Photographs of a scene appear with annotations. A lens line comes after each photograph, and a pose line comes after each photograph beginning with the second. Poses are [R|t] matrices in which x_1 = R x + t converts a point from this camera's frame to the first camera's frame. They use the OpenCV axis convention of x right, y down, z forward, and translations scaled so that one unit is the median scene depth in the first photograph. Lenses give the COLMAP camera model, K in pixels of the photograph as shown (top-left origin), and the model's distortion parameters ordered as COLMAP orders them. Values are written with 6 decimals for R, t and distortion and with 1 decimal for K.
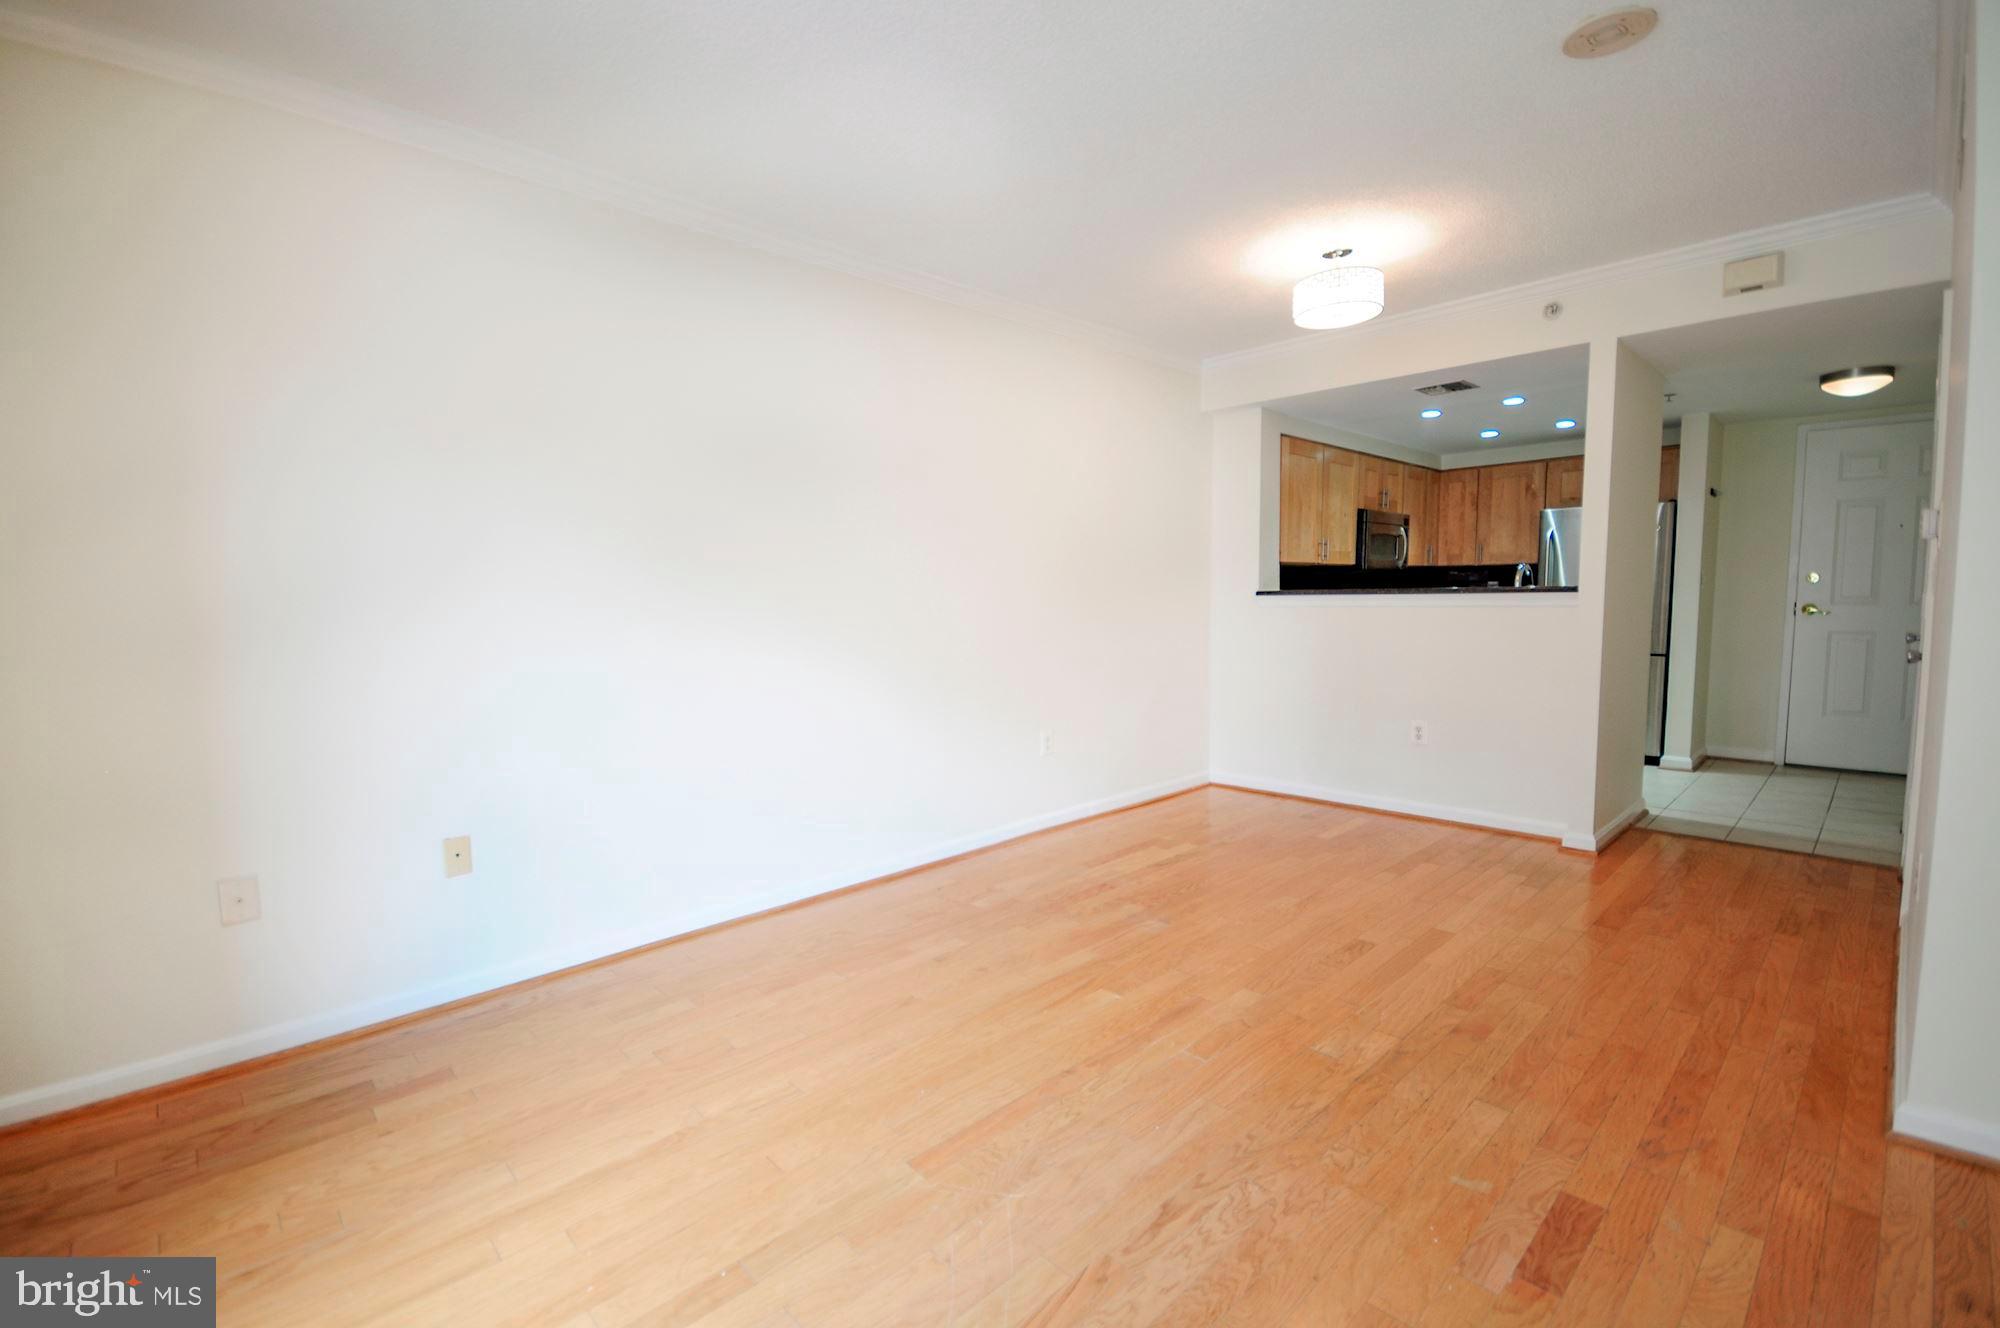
lens RADIAL K [[916.2, 0, 996.9], [0, 916.2, 681.2], [0, 0, 1]] dist [0.000242, -0.014348]
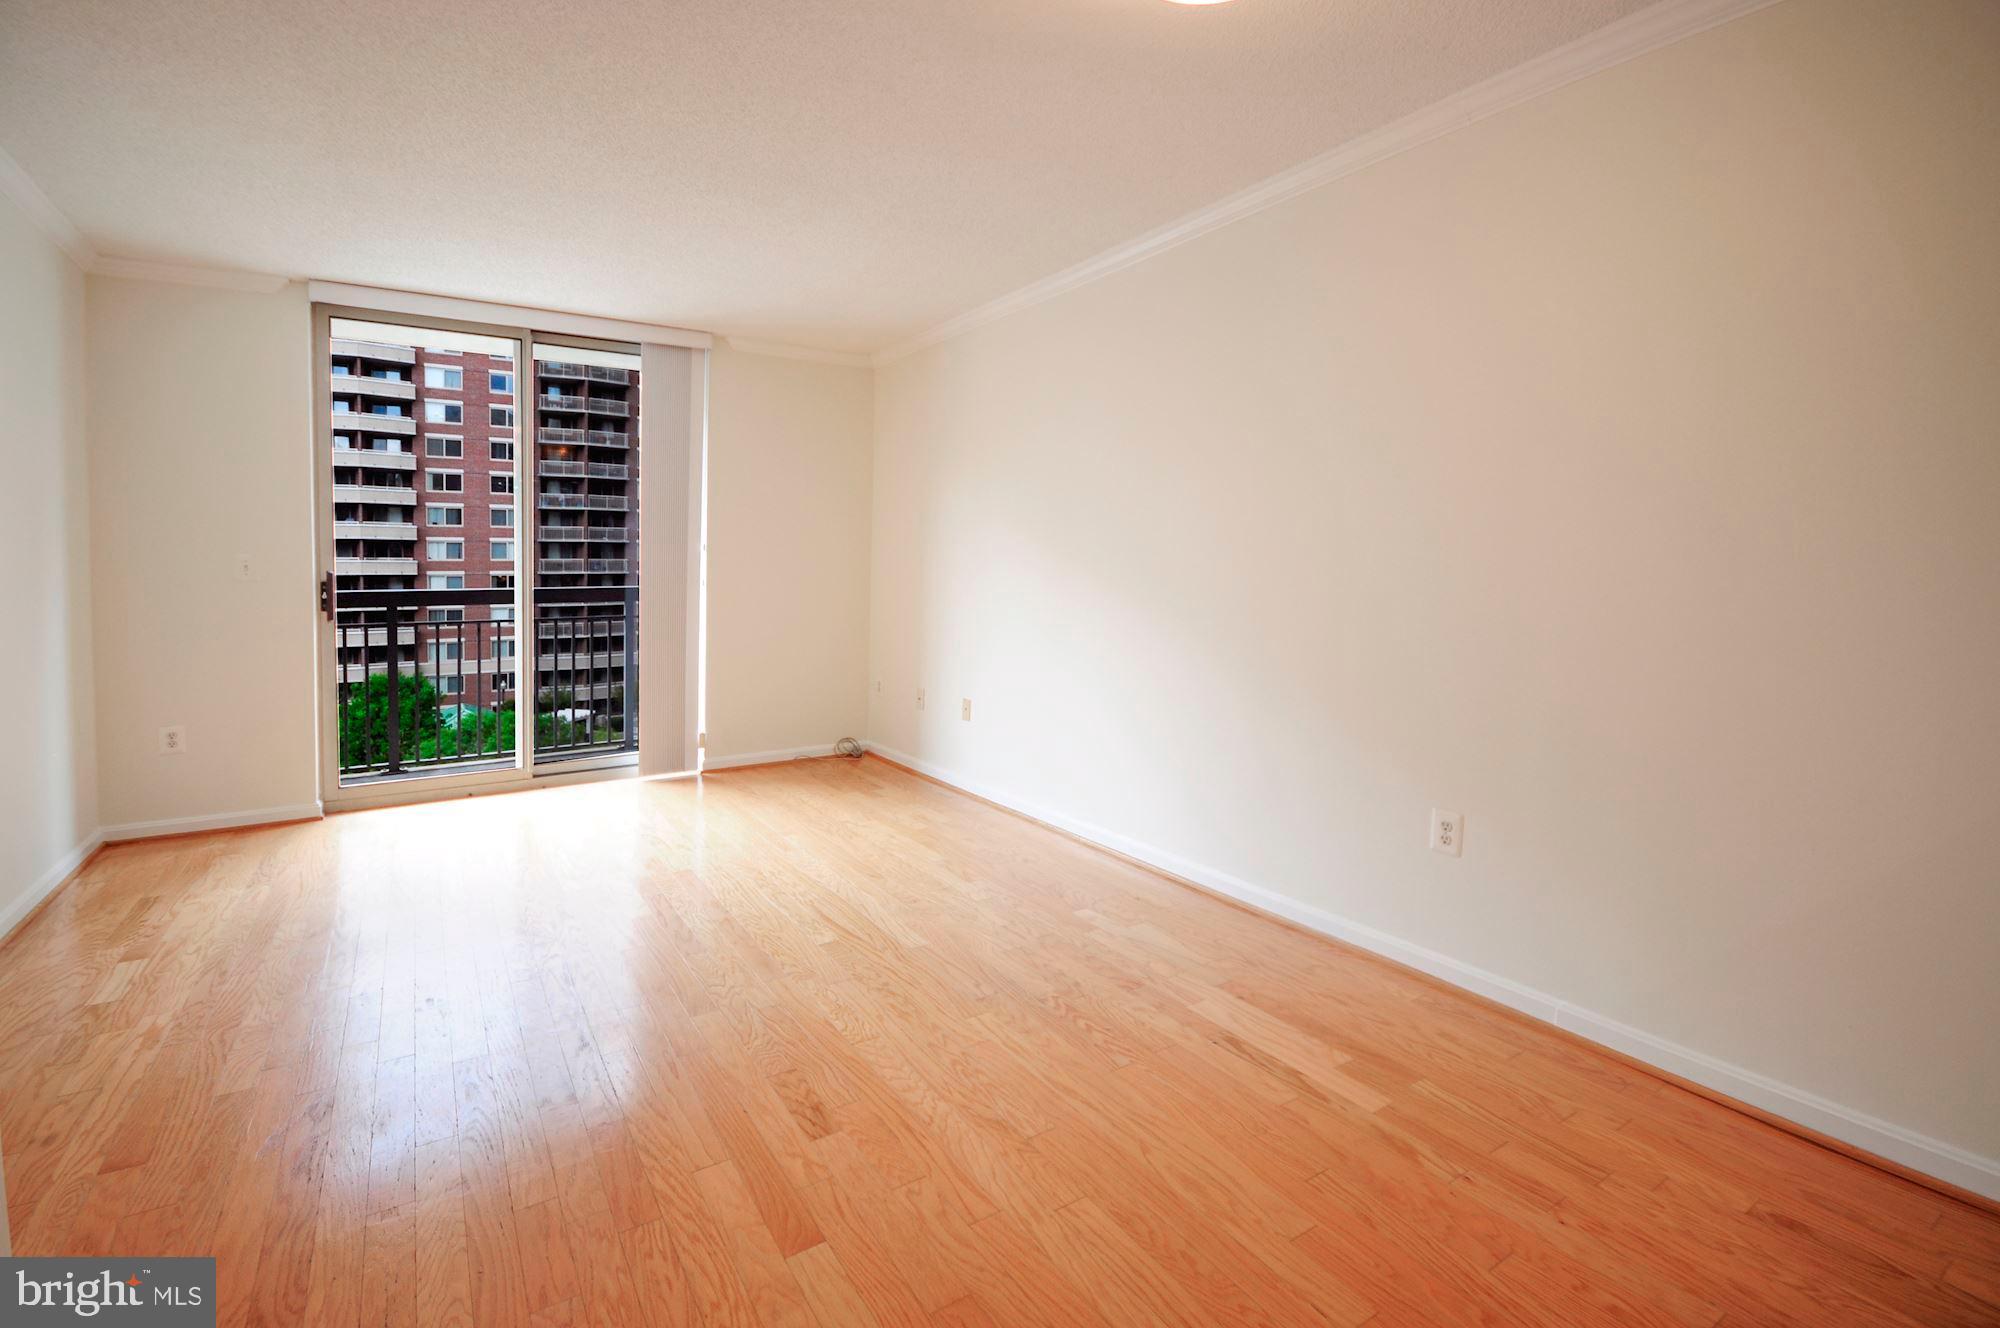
lens RADIAL K [[878.2, 0, 958.5], [0, 878.2, 660.2], [0, 0, 1]] dist [0.001919, -0.012134]
pose [[-0.225764, 0.118388, -0.966962, 0.930954], [-0.092289, 0.985525, 0.142208, -0.127900], [0.969801, 0.121345, -0.211570, 1.184599]]
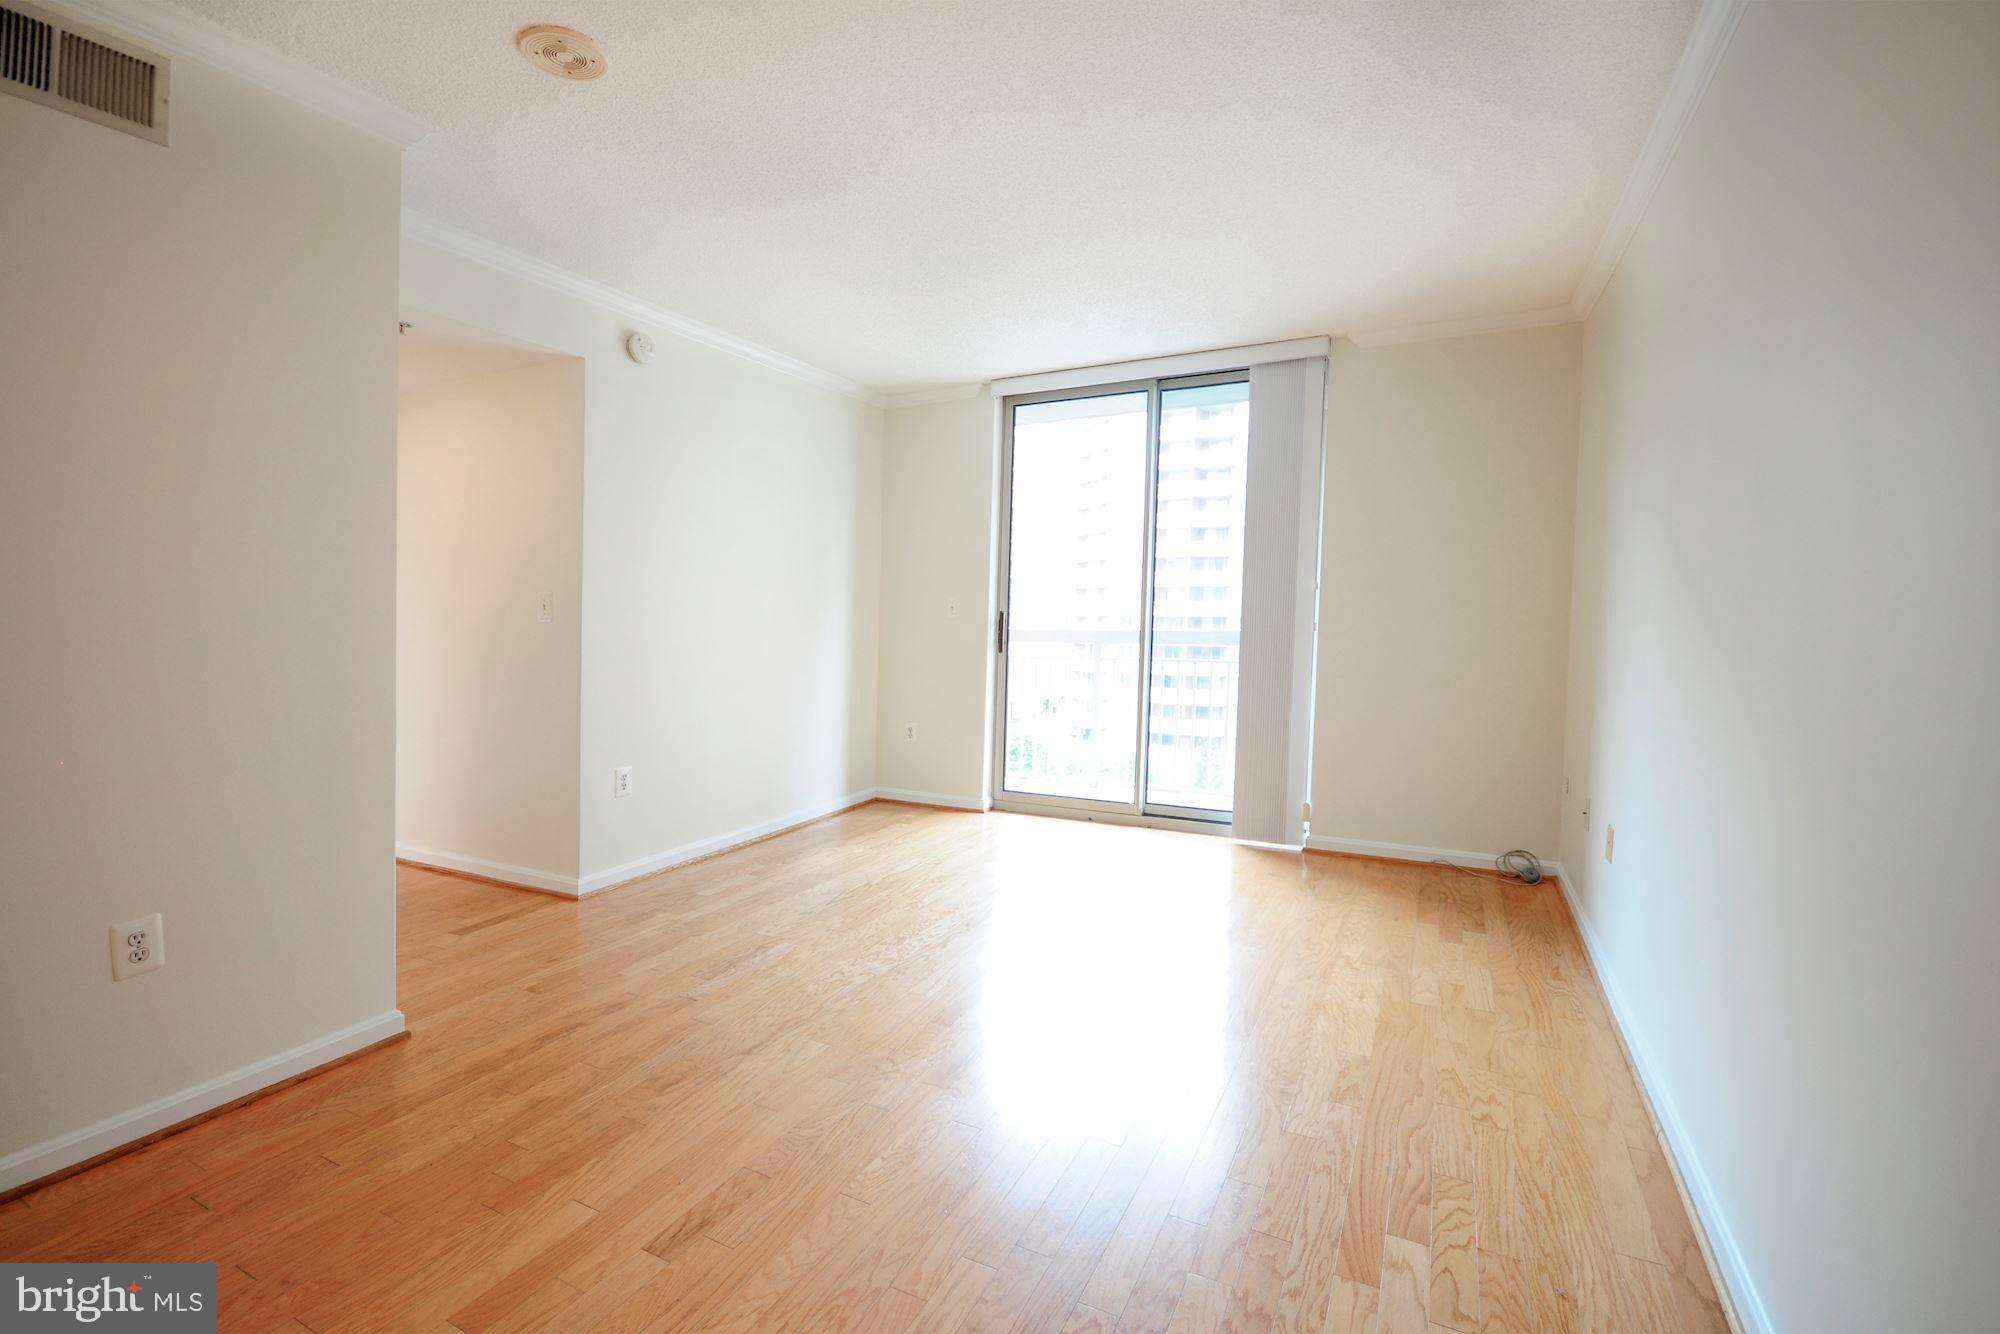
lens RADIAL K [[881.5, 0, 984.2], [0, 881.5, 649.2], [0, 0, 1]] dist [-0.003464, -0.000605]
pose [[-0.949422, 0.029012, -0.312660, 0.375447], [-0.016886, 0.989565, 0.143098, -0.150699], [0.313549, 0.141140, -0.939024, 1.514806]]
